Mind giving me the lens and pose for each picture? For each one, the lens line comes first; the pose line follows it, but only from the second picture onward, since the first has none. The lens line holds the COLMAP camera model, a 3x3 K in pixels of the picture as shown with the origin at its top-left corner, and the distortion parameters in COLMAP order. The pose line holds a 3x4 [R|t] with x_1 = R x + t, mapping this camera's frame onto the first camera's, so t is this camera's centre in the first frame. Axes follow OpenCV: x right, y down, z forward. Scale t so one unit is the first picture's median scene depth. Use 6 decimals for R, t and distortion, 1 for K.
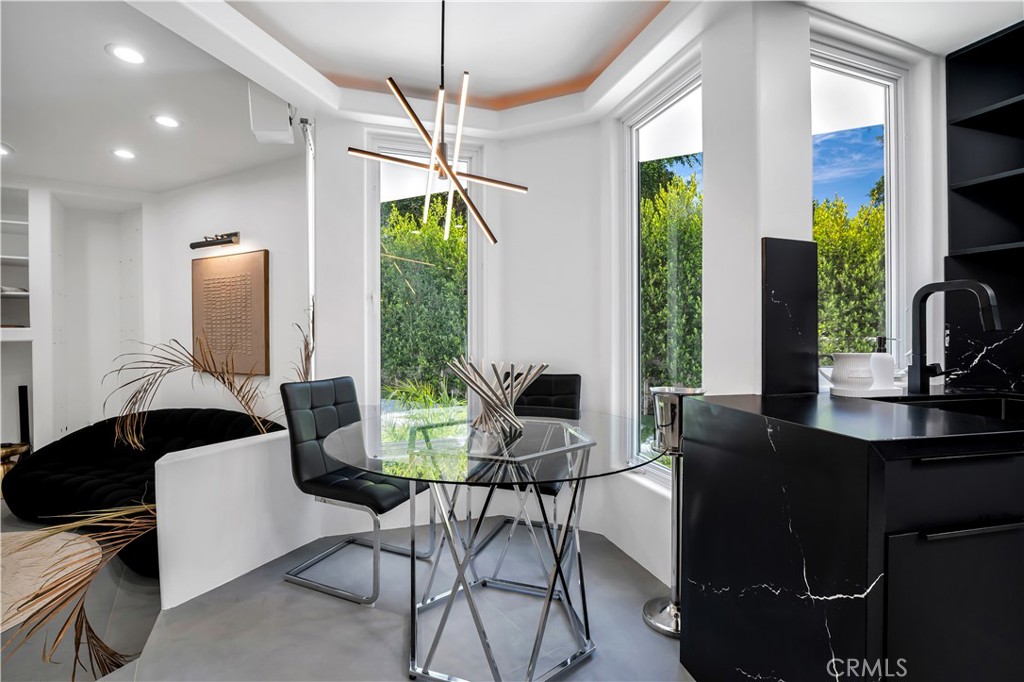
lens RADIAL K [[469.1, 0, 500.3], [0, 469.1, 342.3], [0, 0, 1]] dist [-0.028160, -0.000353]
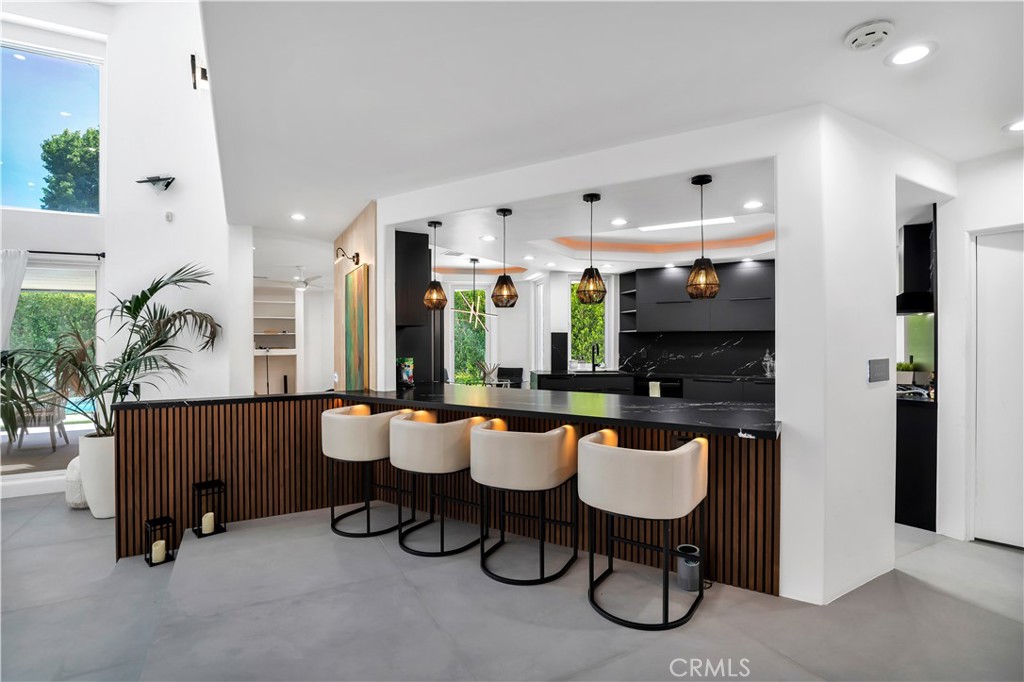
lens RADIAL K [[492.0, 0, 508.0], [0, 492.0, 342.3], [0, 0, 1]] dist [-0.028685, 0.000331]
pose [[0.996353, -0.001397, -0.085321, 0.475265], [0.000156, 0.999894, -0.014549, -0.063360], [0.085332, 0.014483, 0.996247, -2.871999]]
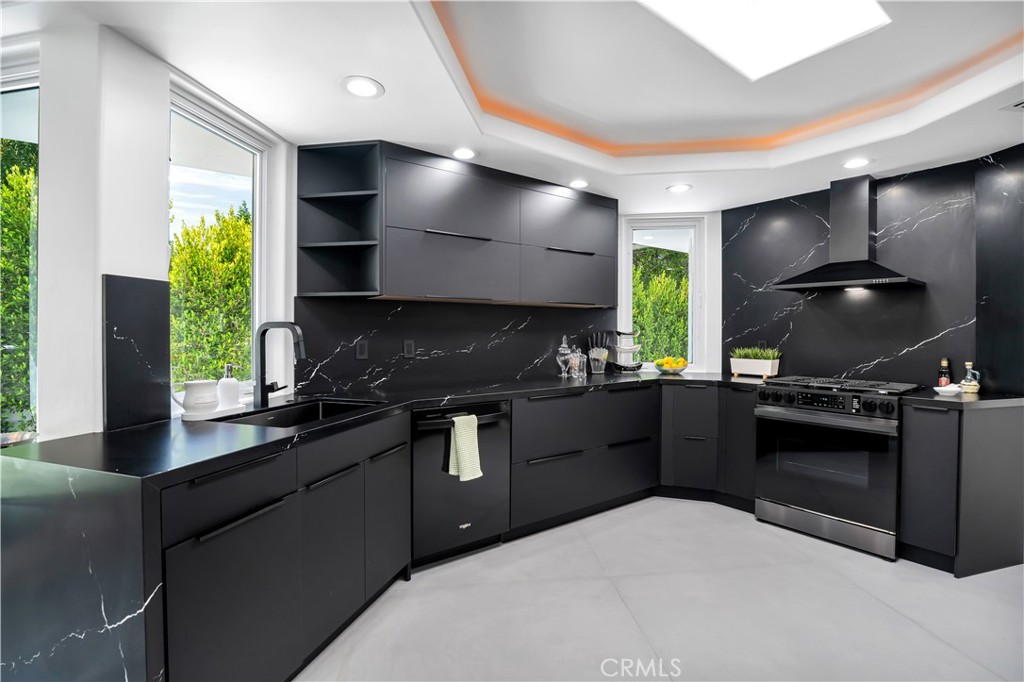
lens RADIAL K [[453.0, 0, 513.1], [0, 453.0, 335.7], [0, 0, 1]] dist [-0.023840, 0.000205]
pose [[0.466770, -0.005632, 0.884361, 0.115445], [0.015626, 0.999876, -0.001879, -0.065684], [-0.884241, 0.014696, 0.466800, -0.188679]]
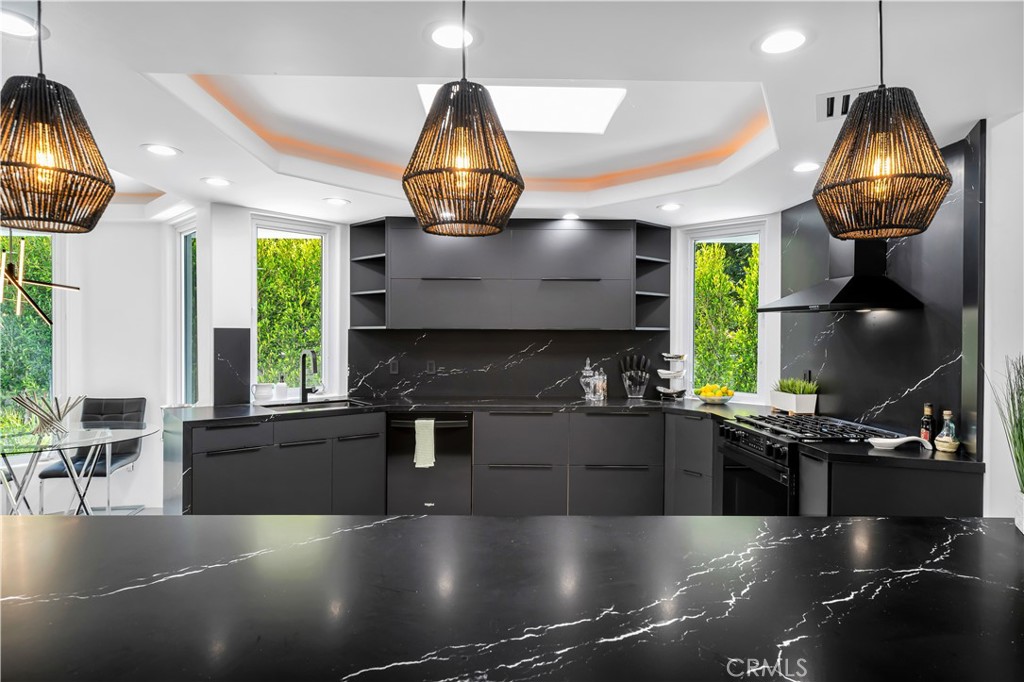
lens RADIAL K [[593.2, 0, 512.0], [0, 593.2, 341.0], [0, 0, 1]] dist [0.006641, 0.000339]
pose [[0.880629, -0.000216, 0.473807, 0.412781], [0.003242, 0.999979, -0.005571, -0.127658], [-0.473795, 0.006442, 0.880611, -1.592631]]
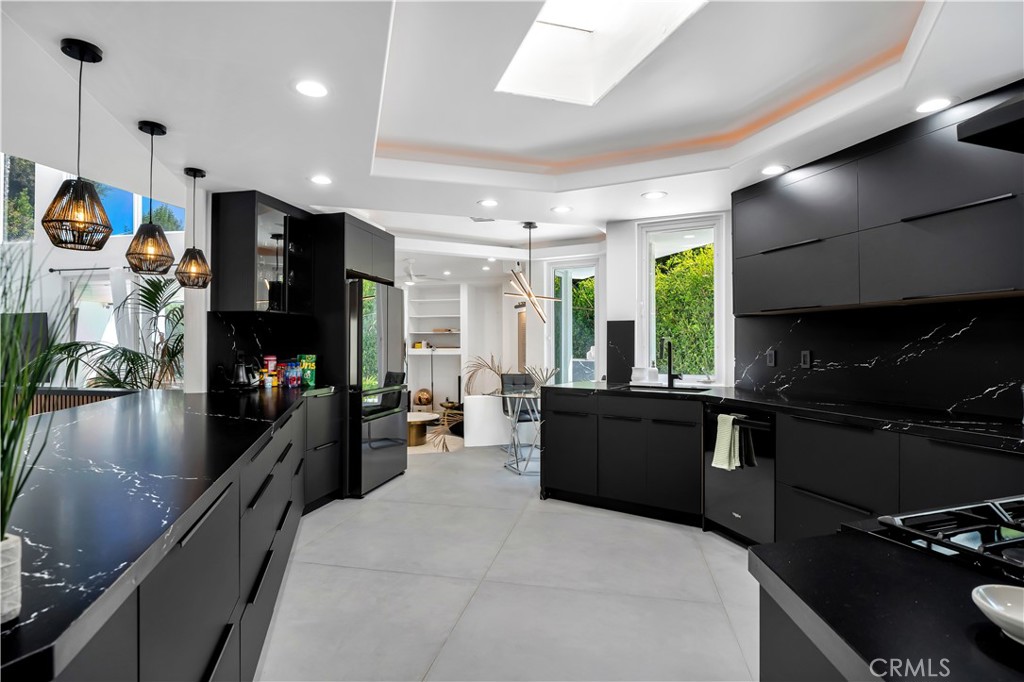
lens RADIAL K [[514.2, 0, 512.0], [0, 514.2, 341.0], [0, 0, 1]] dist [-0.027701, -0.000485]
pose [[0.702798, -0.005793, -0.711366, 1.884756], [-0.013337, 0.999684, -0.021317, -0.041585], [0.711264, 0.024469, 0.702499, -1.155892]]
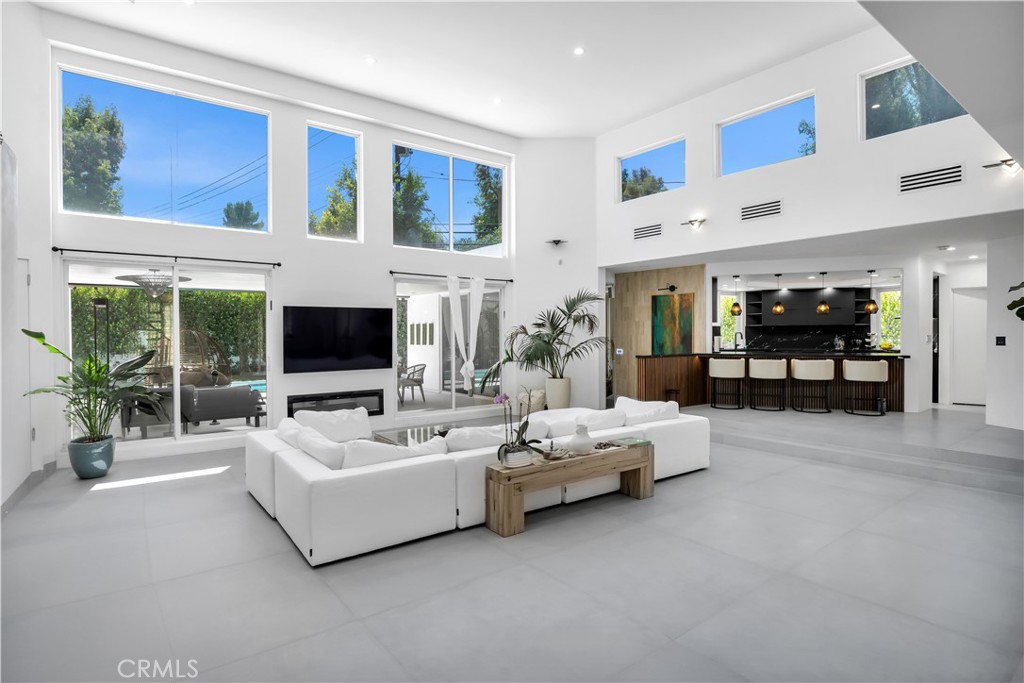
lens RADIAL K [[514.2, 0, 512.0], [0, 514.2, 341.5], [0, 0, 1]] dist [-0.027701, -0.000485]
pose [[0.998232, -0.003273, 0.059347, -2.476132], [0.003613, 0.999978, -0.005617, 0.034571], [-0.059327, 0.005822, 0.998222, -5.549306]]
